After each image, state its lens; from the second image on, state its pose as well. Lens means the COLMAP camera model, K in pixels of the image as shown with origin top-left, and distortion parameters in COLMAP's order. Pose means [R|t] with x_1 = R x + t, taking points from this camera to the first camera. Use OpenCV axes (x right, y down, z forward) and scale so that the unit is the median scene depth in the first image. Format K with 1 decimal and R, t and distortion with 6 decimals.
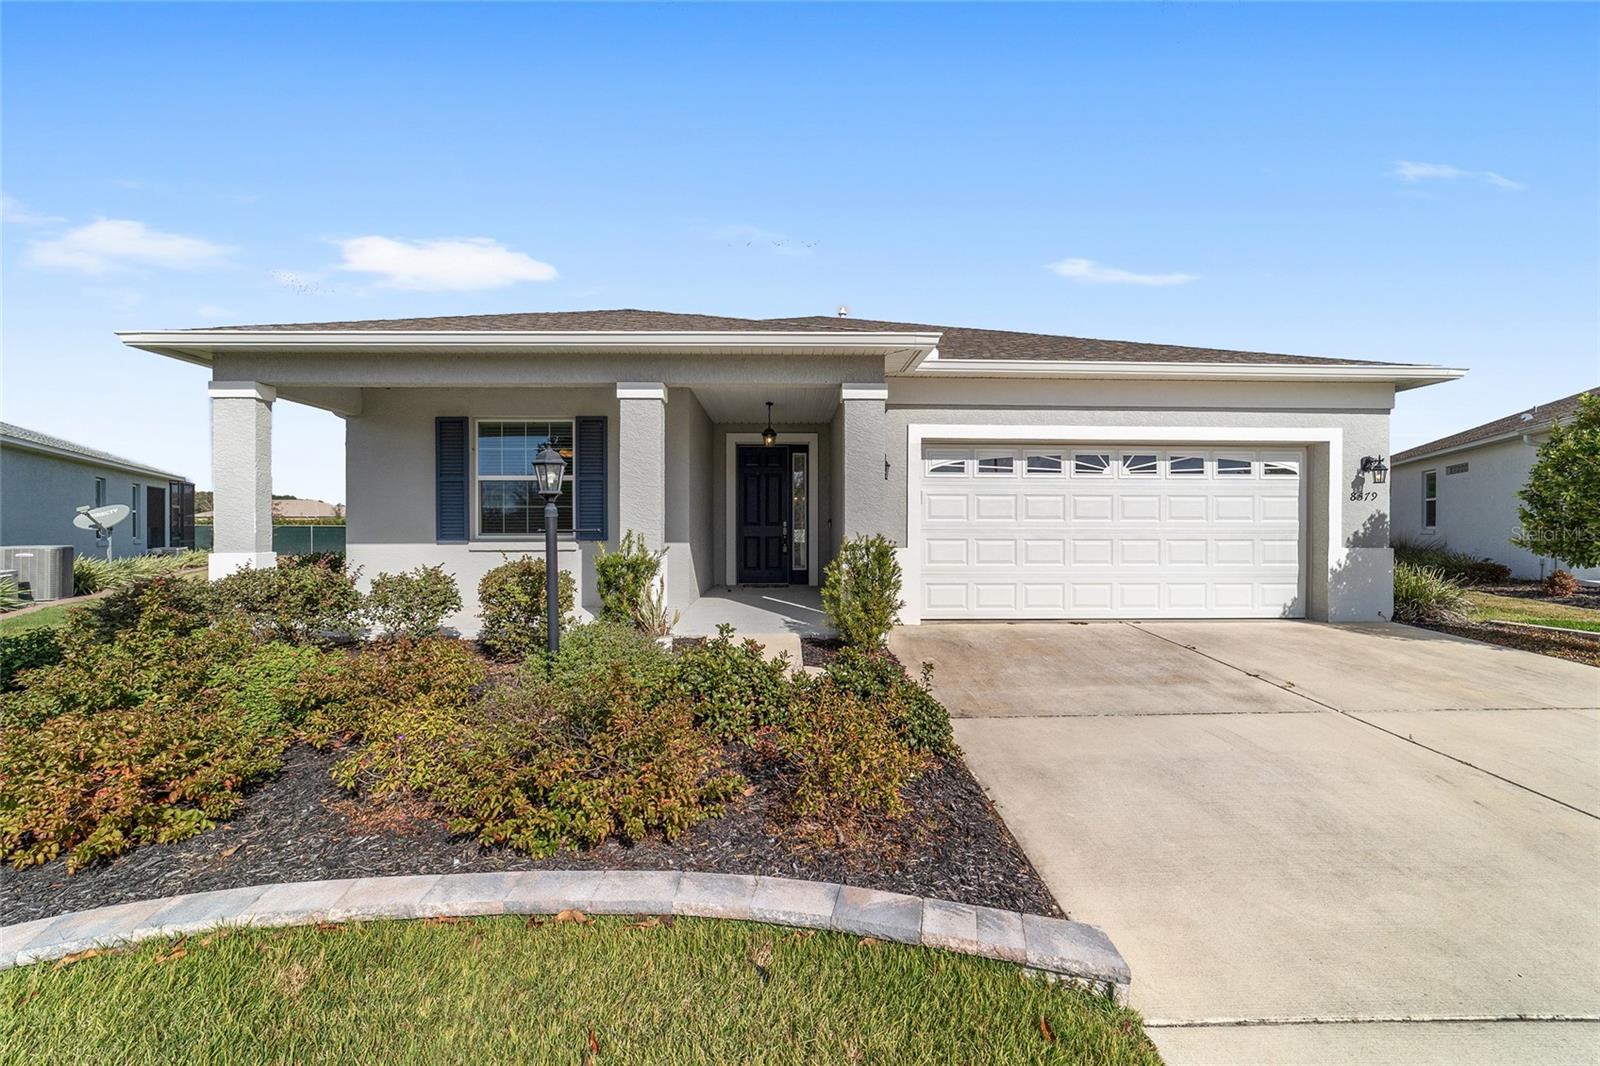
lens RADIAL K [[614.8, 0, 792.7], [0, 614.8, 529.8], [0, 0, 1]] dist [-0.015256, 0.007065]
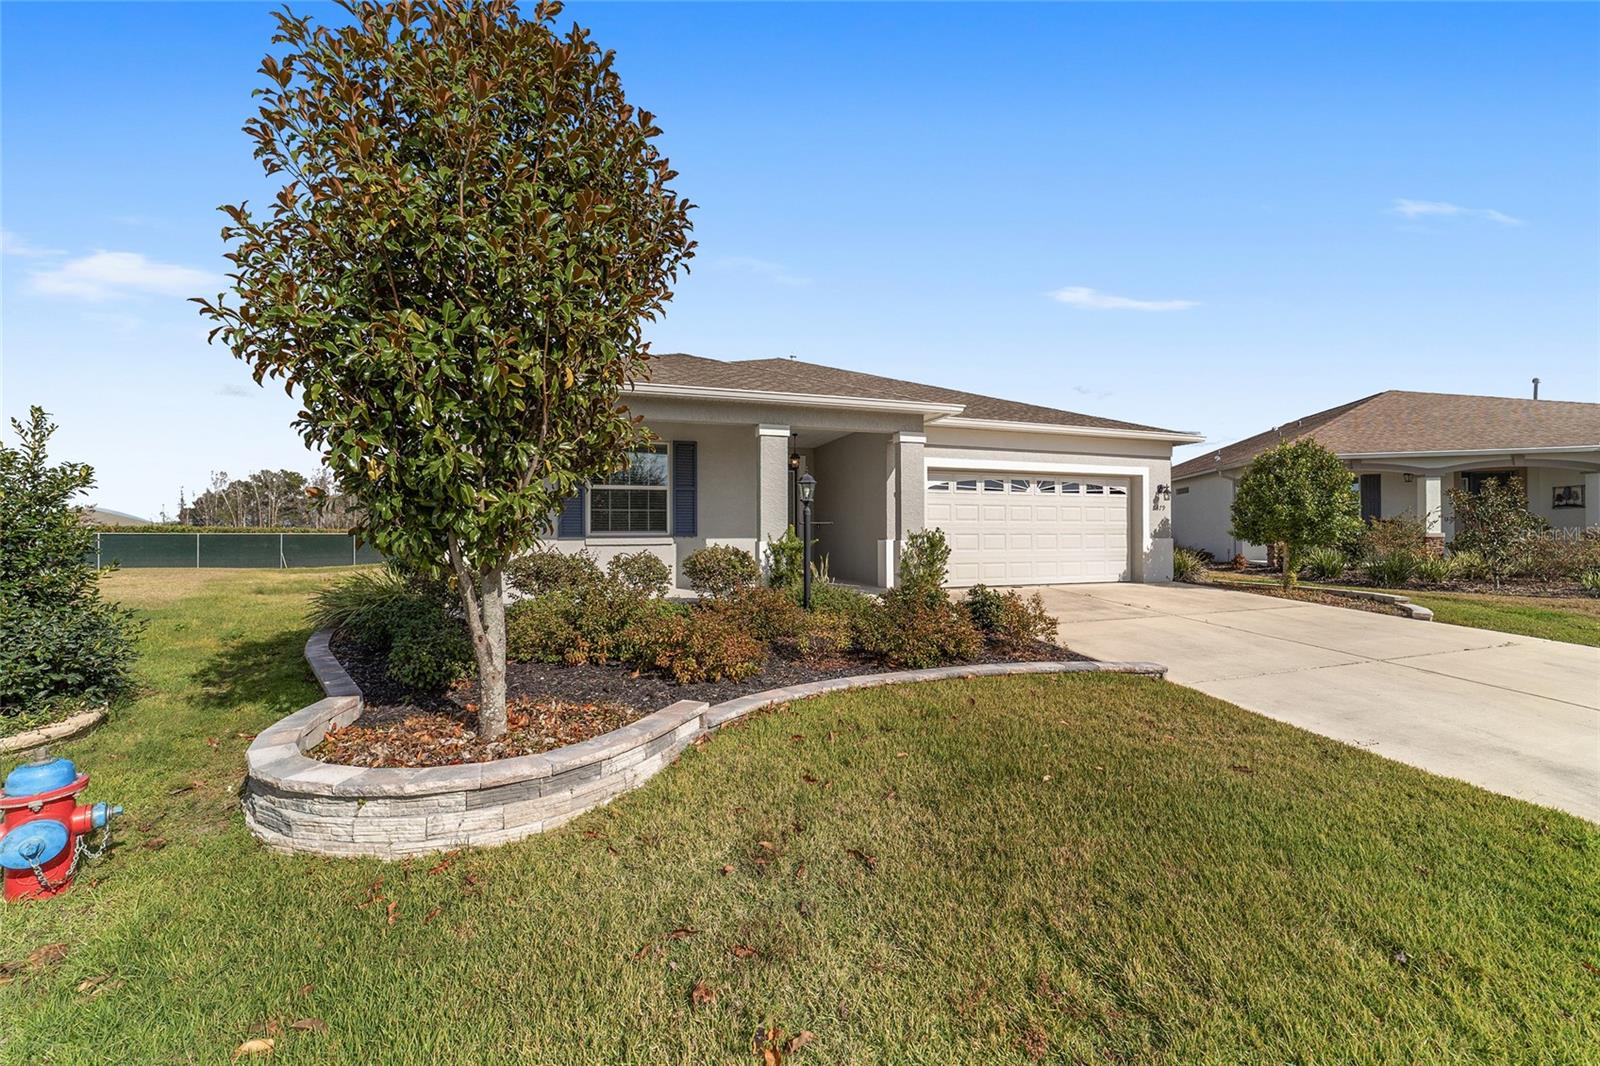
lens RADIAL K [[614.8, 0, 795.3], [0, 614.8, 534.0], [0, 0, 1]] dist [-0.015256, 0.007065]
pose [[0.958184, -0.002324, 0.286142, -0.509716], [0.004359, 0.999970, -0.006476, 0.023159], [-0.286118, 0.007452, 0.958165, -0.334347]]
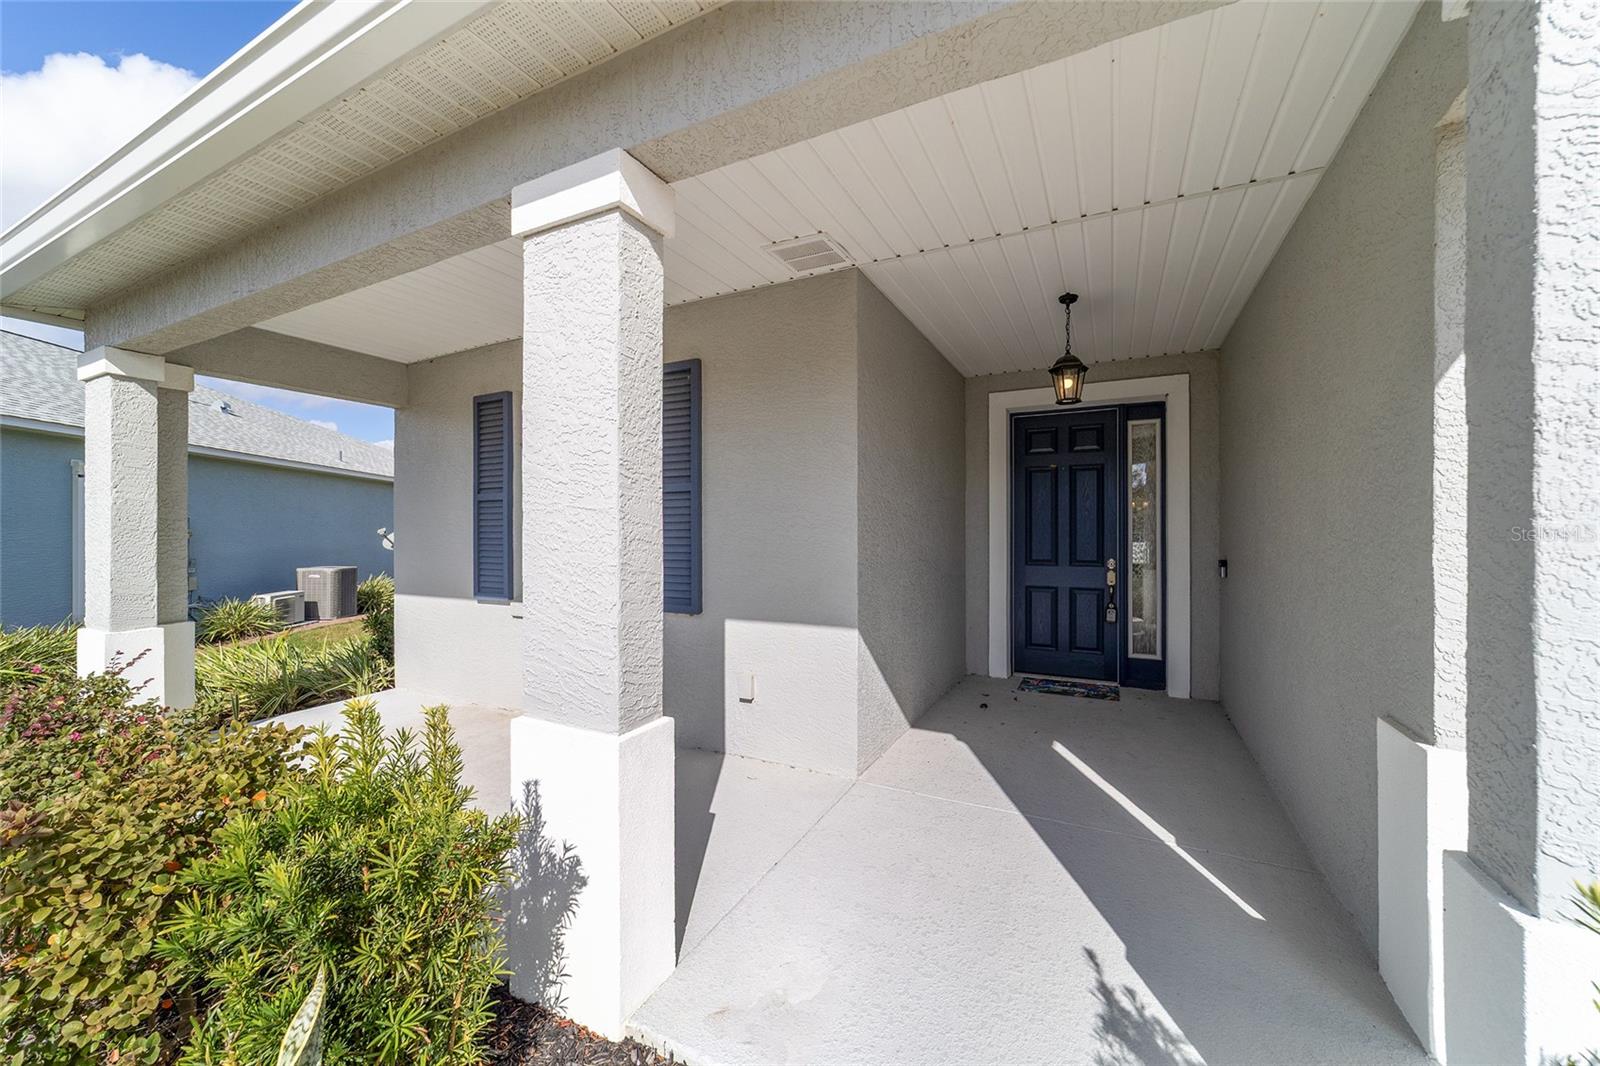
lens RADIAL K [[614.8, 0, 799.9], [0, 614.8, 528.2], [0, 0, 1]] dist [-0.015256, 0.007065]
pose [[0.885334, -0.002663, -0.464947, -0.007078], [-0.002038, 0.999952, -0.009607, -0.050171], [0.464951, 0.009453, 0.885286, 0.647855]]
